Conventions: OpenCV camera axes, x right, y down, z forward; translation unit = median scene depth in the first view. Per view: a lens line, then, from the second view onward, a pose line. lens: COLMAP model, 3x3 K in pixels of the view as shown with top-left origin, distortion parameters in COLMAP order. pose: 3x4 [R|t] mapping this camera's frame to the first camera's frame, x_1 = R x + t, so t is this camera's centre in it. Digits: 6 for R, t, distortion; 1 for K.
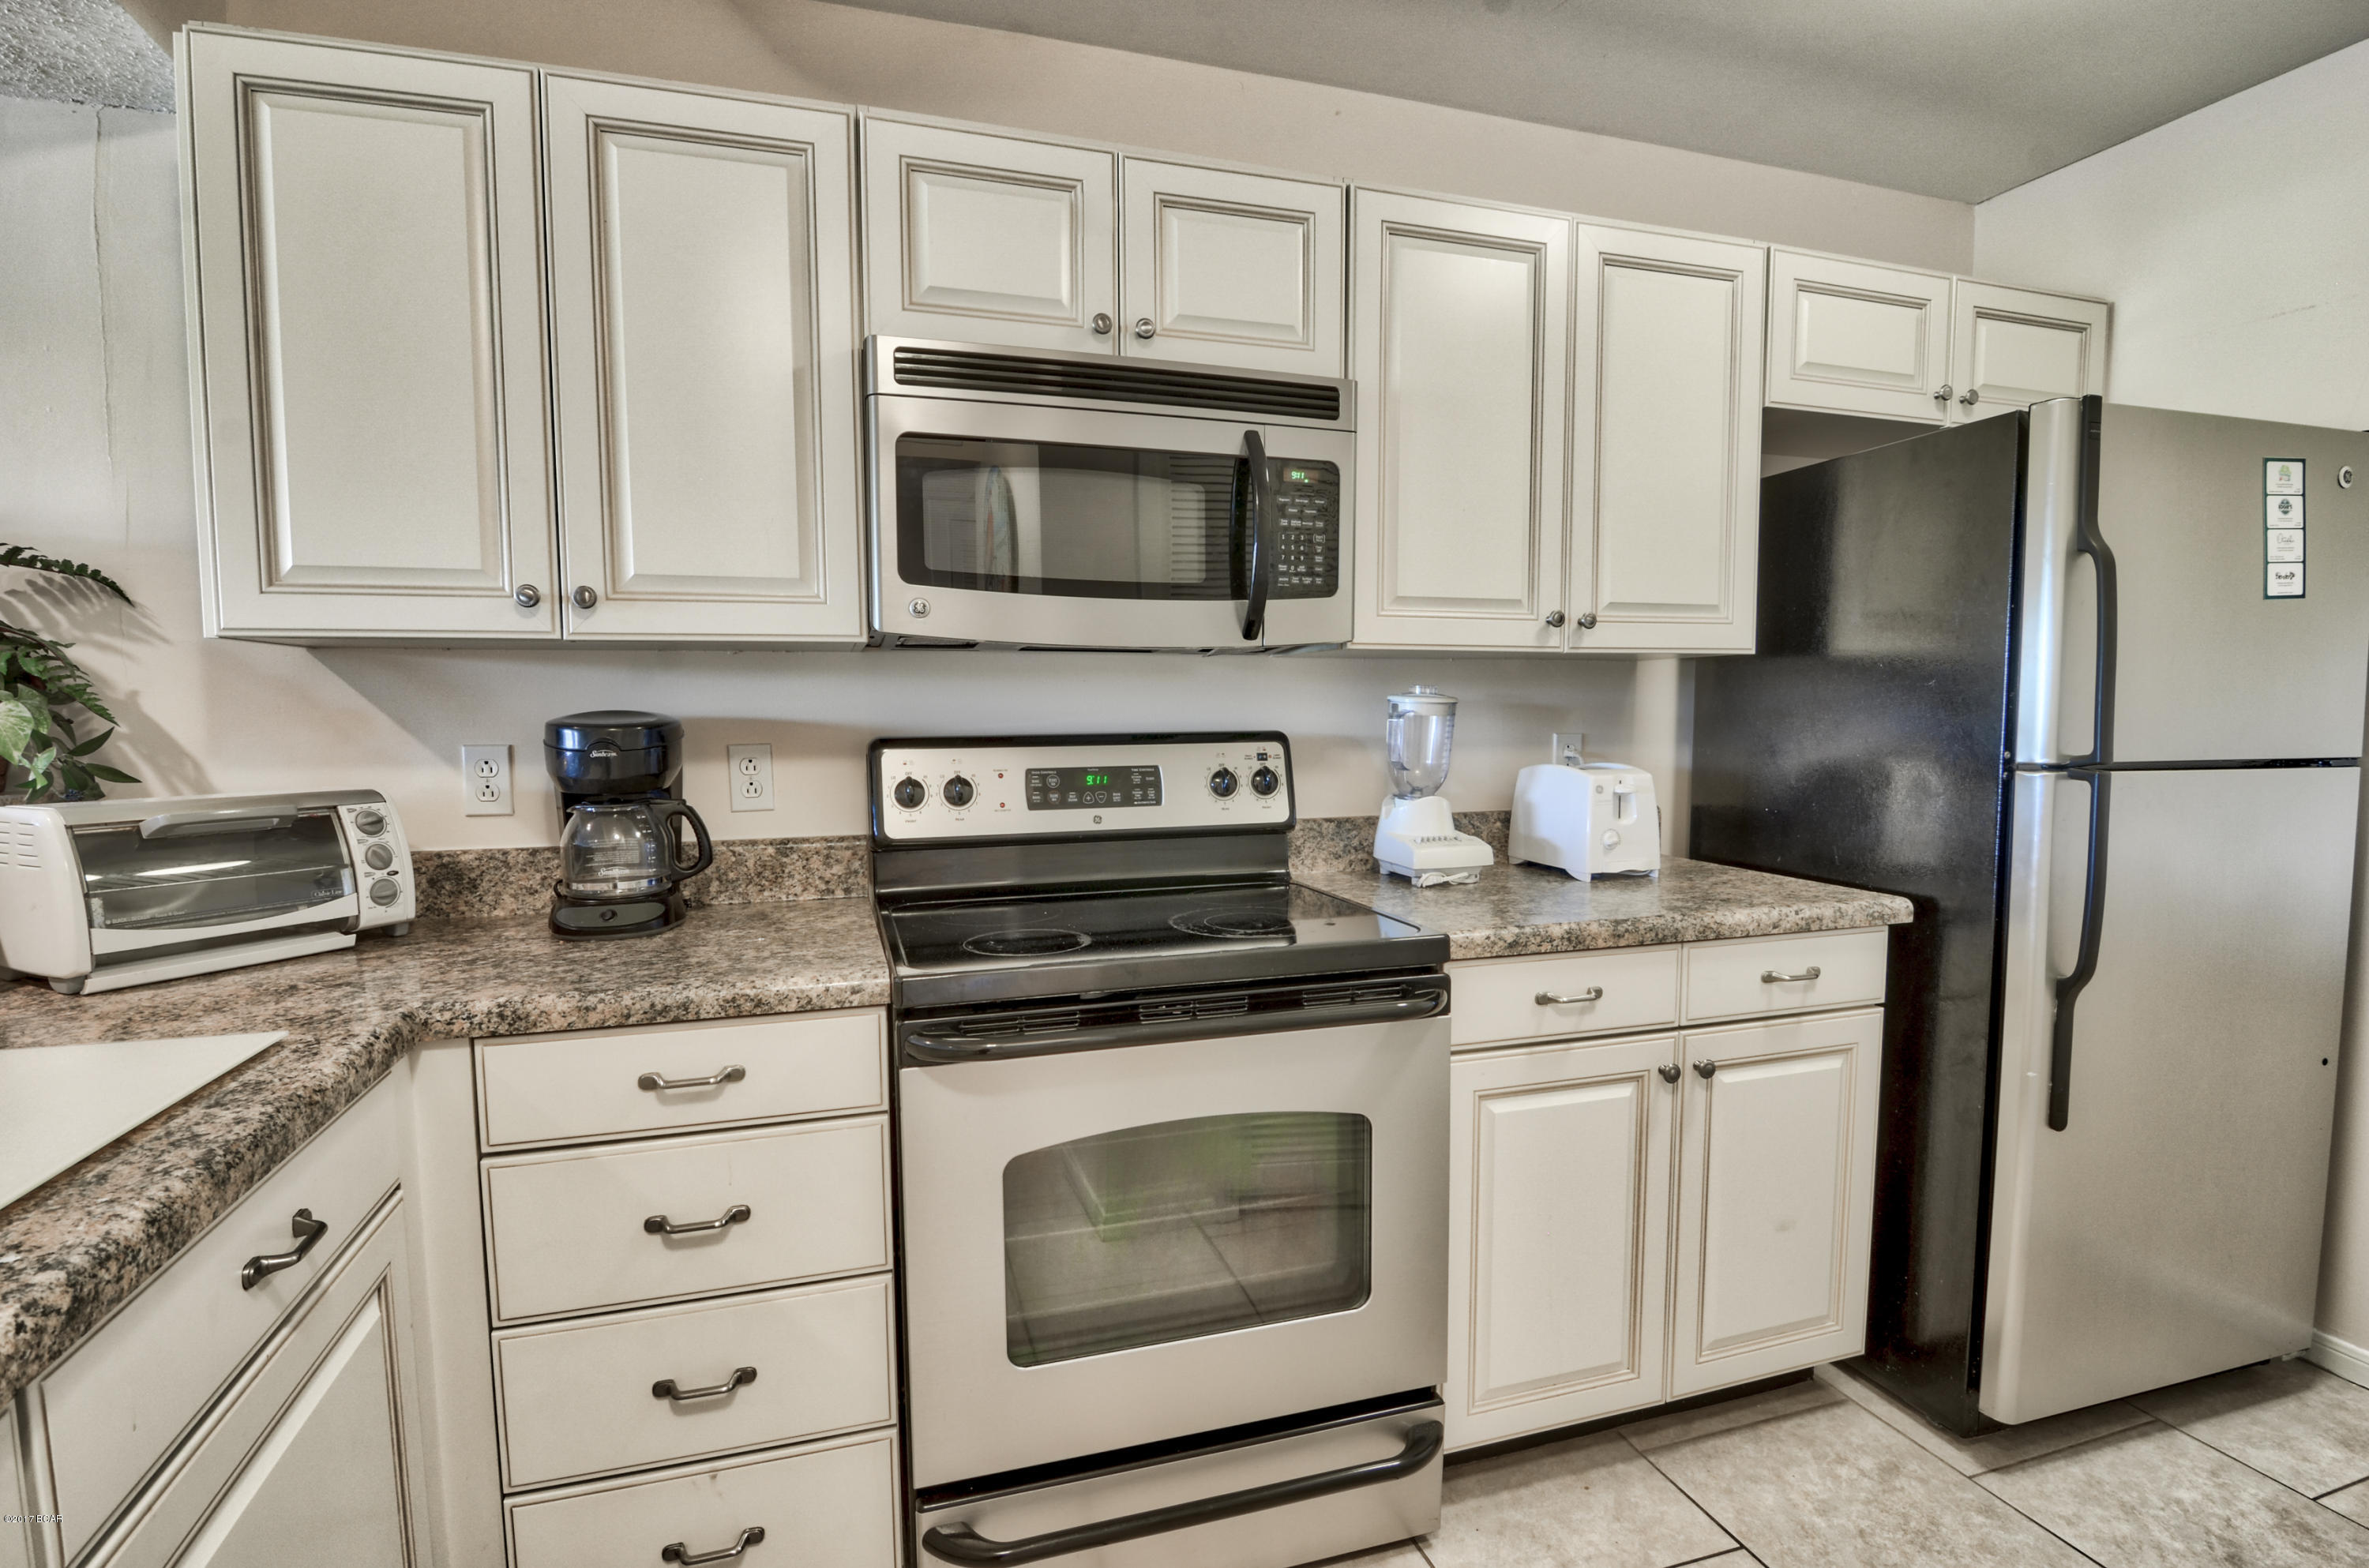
lens RADIAL K [[1145.1, 0, 1174.3], [0, 1145.1, 803.5], [0, 0, 1]] dist [-0.008254, -0.008350]
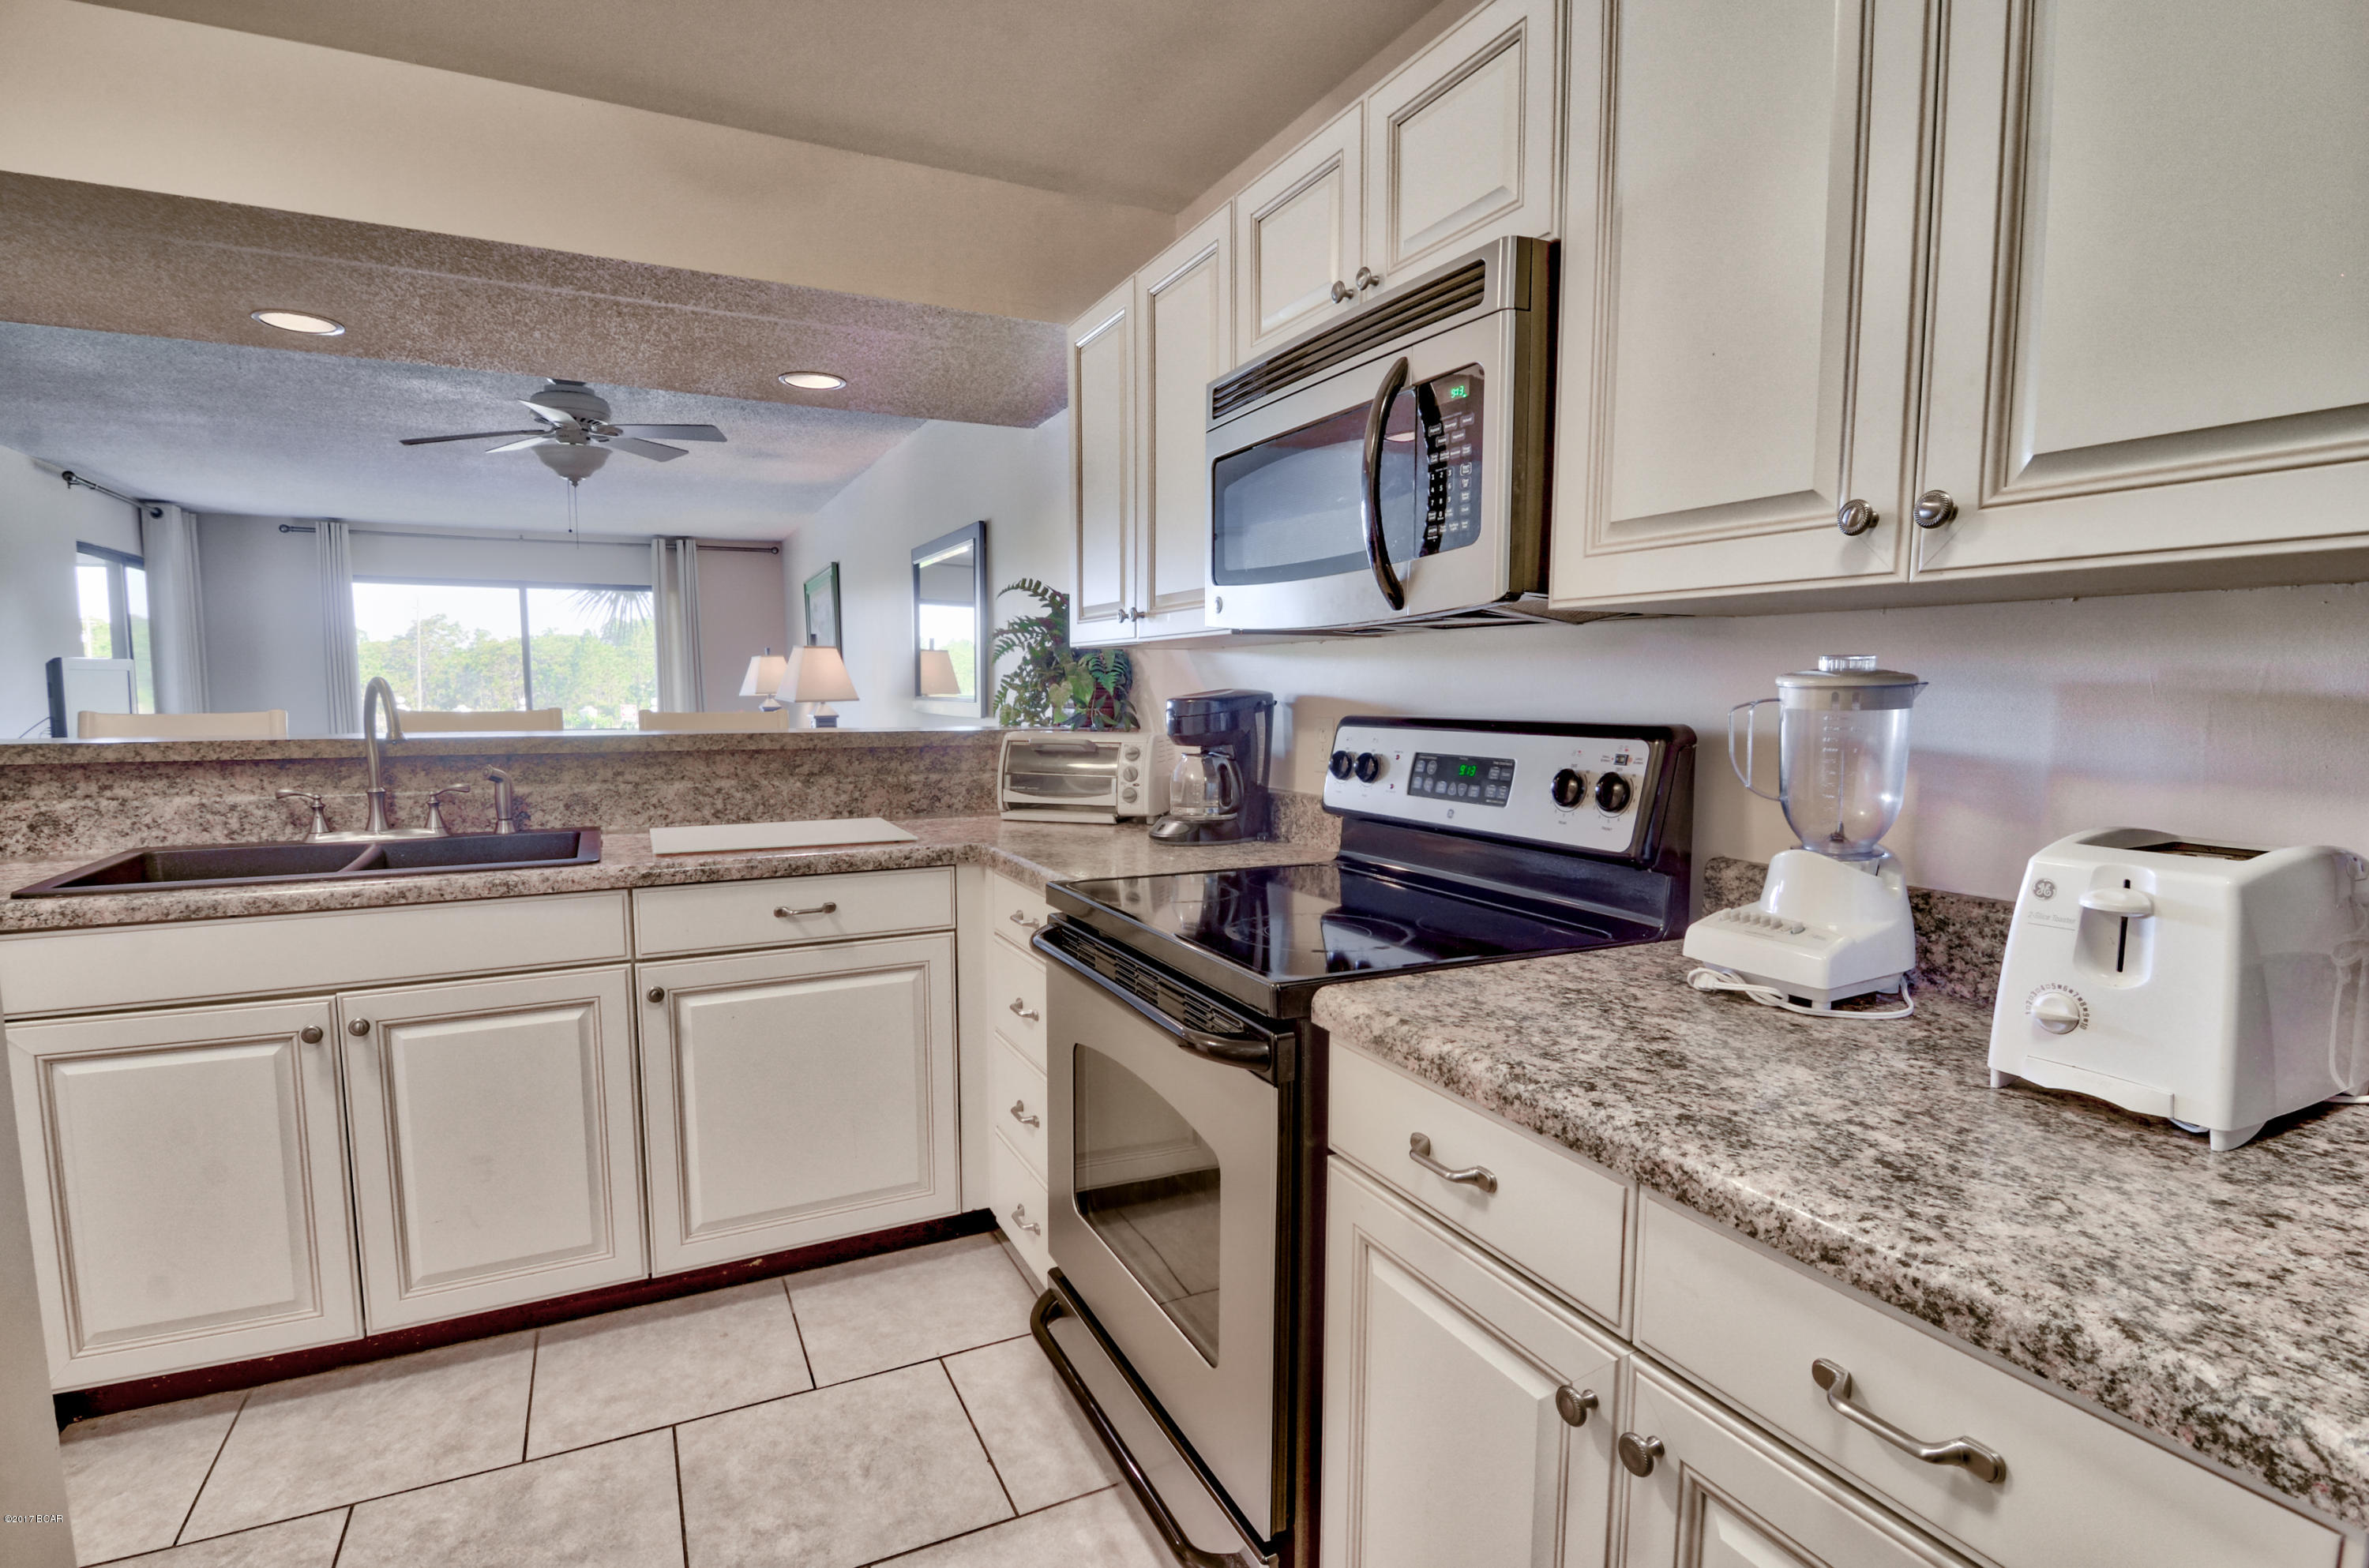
lens RADIAL K [[1145.1, 0, 1183.6], [0, 1145.1, 800.9], [0, 0, 1]] dist [-0.008254, -0.008350]
pose [[0.159746, 0.103031, -0.981767, 0.922504], [-0.086479, 0.992175, 0.090052, -0.069247], [0.983363, 0.070517, 0.167406, 0.750477]]
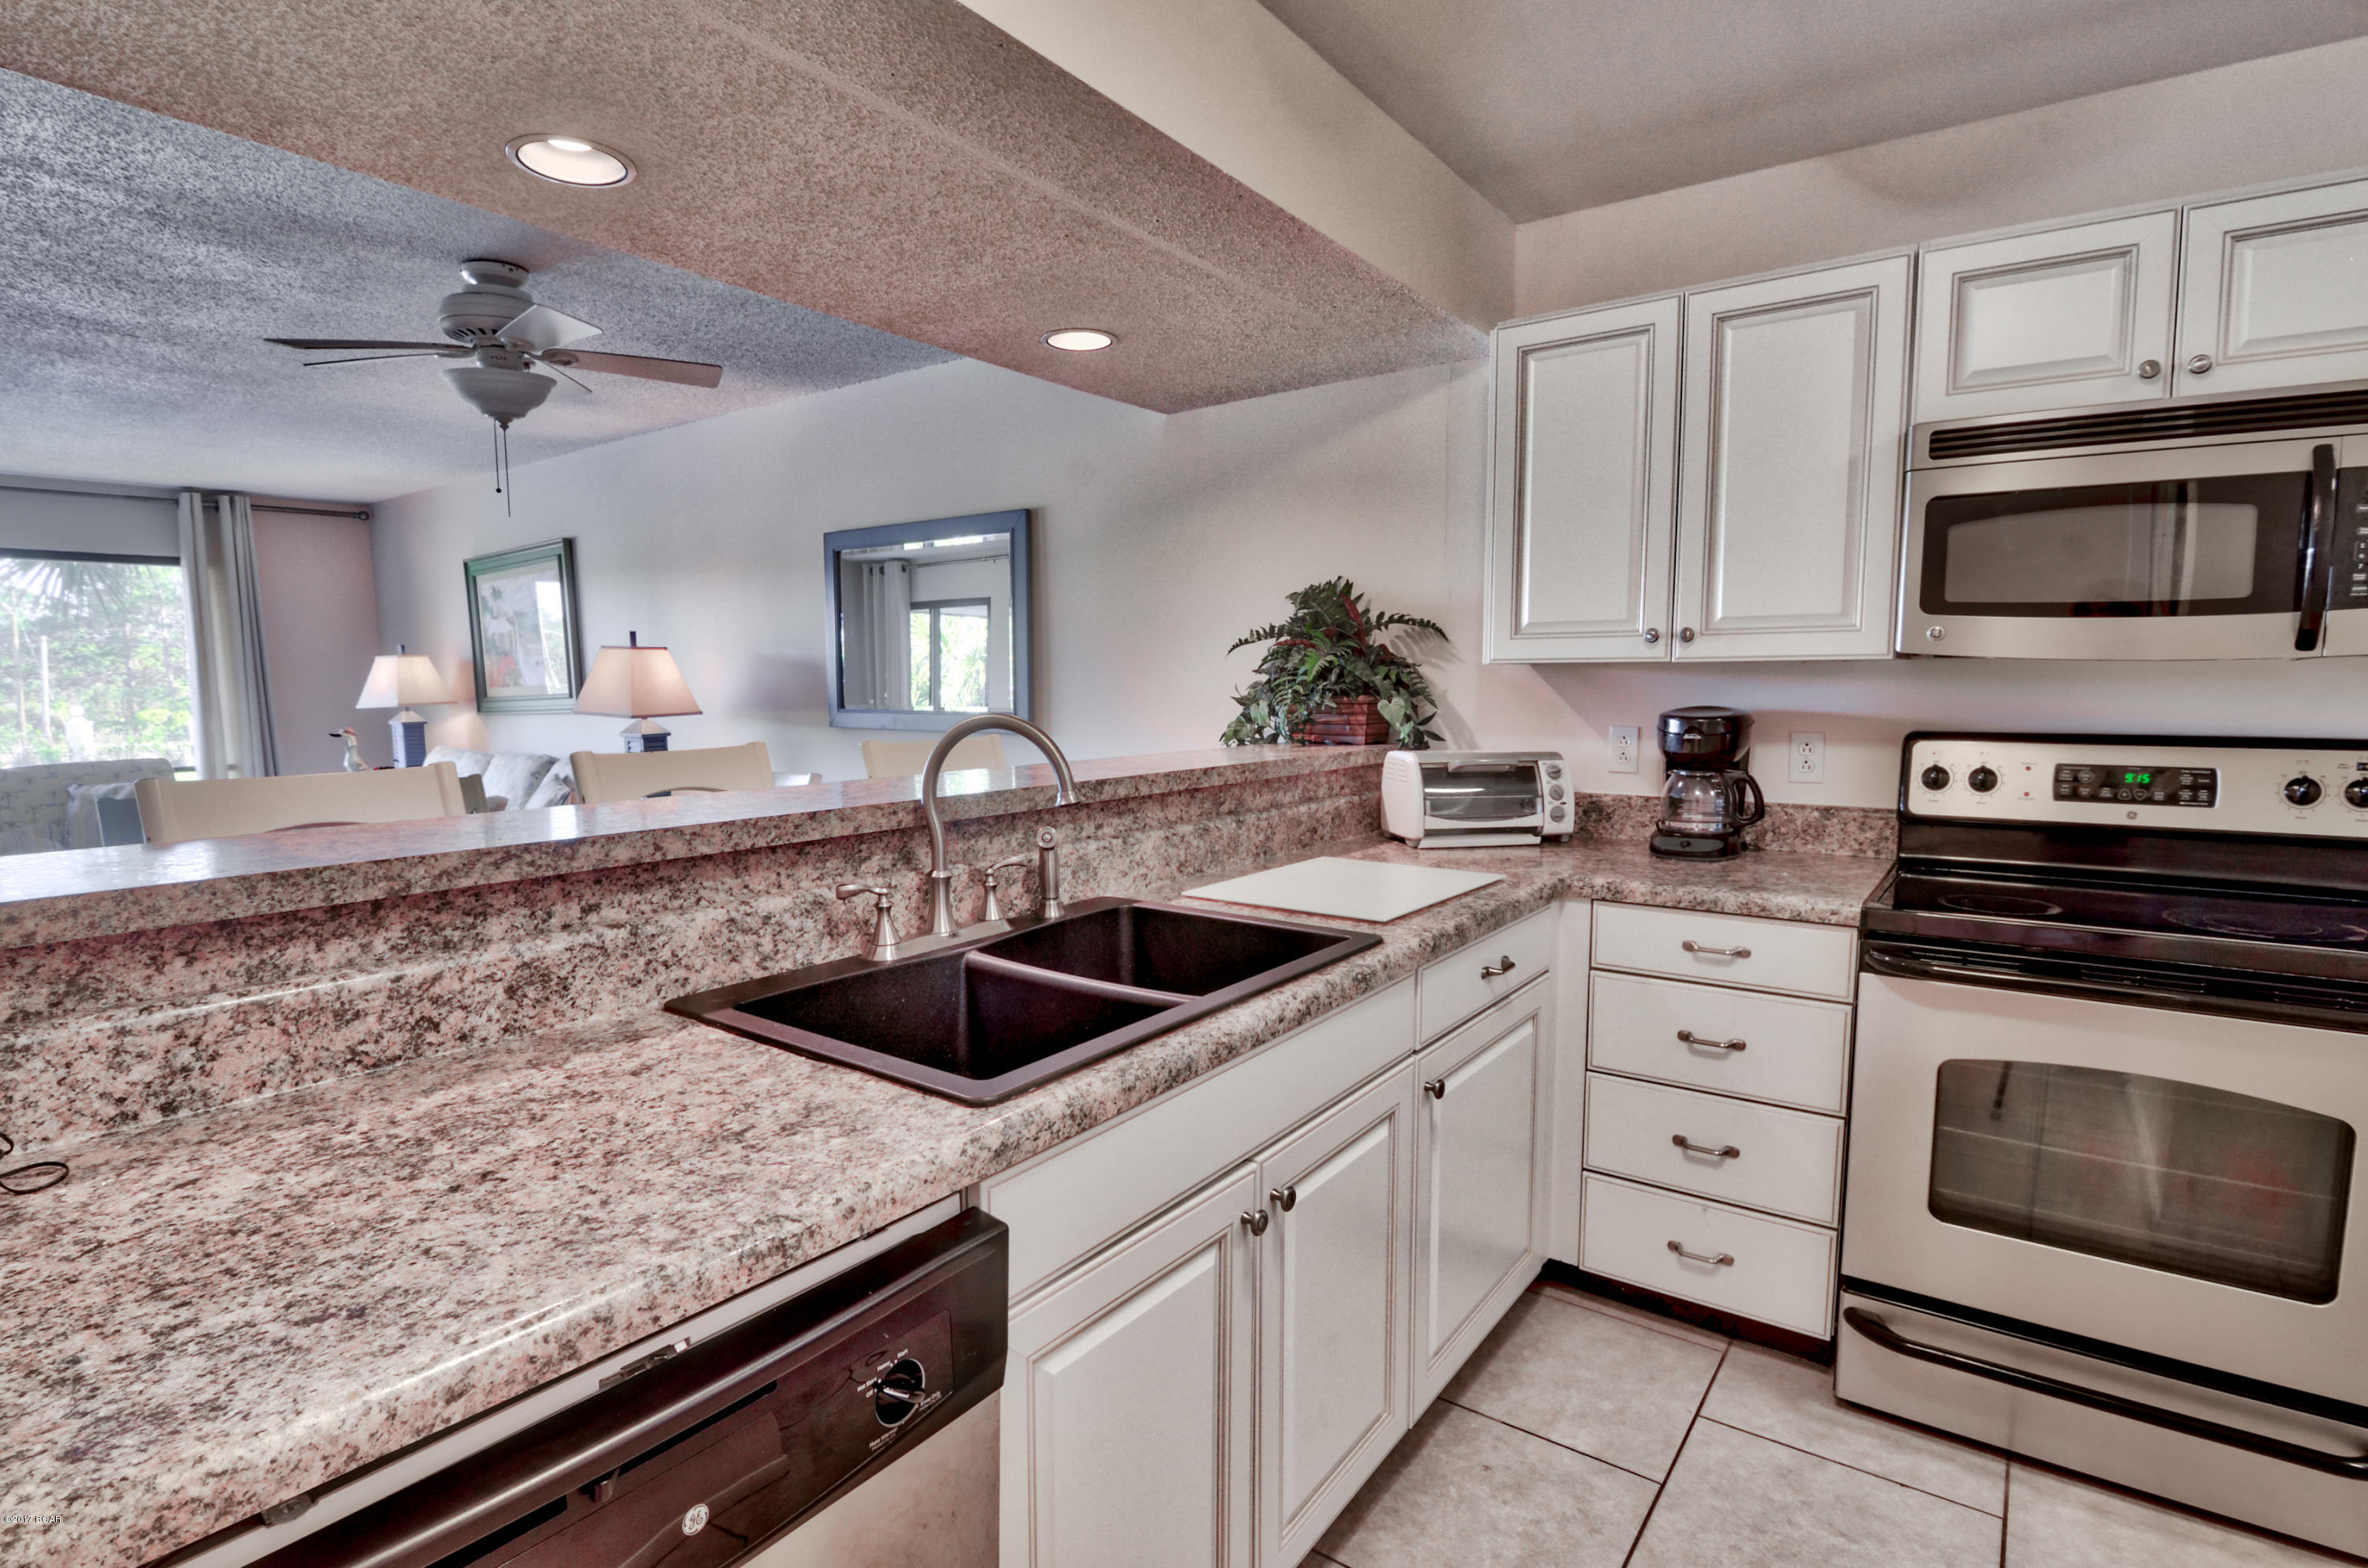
lens RADIAL K [[1144.6, 0, 1187.6], [0, 1144.6, 801.3], [0, 0, 1]] dist [-0.008254, -0.008350]
pose [[0.593492, 0.087244, -0.800098, 0.301156], [-0.065046, 0.996055, 0.060362, -0.006255], [0.802207, 0.016219, 0.596825, -0.405847]]
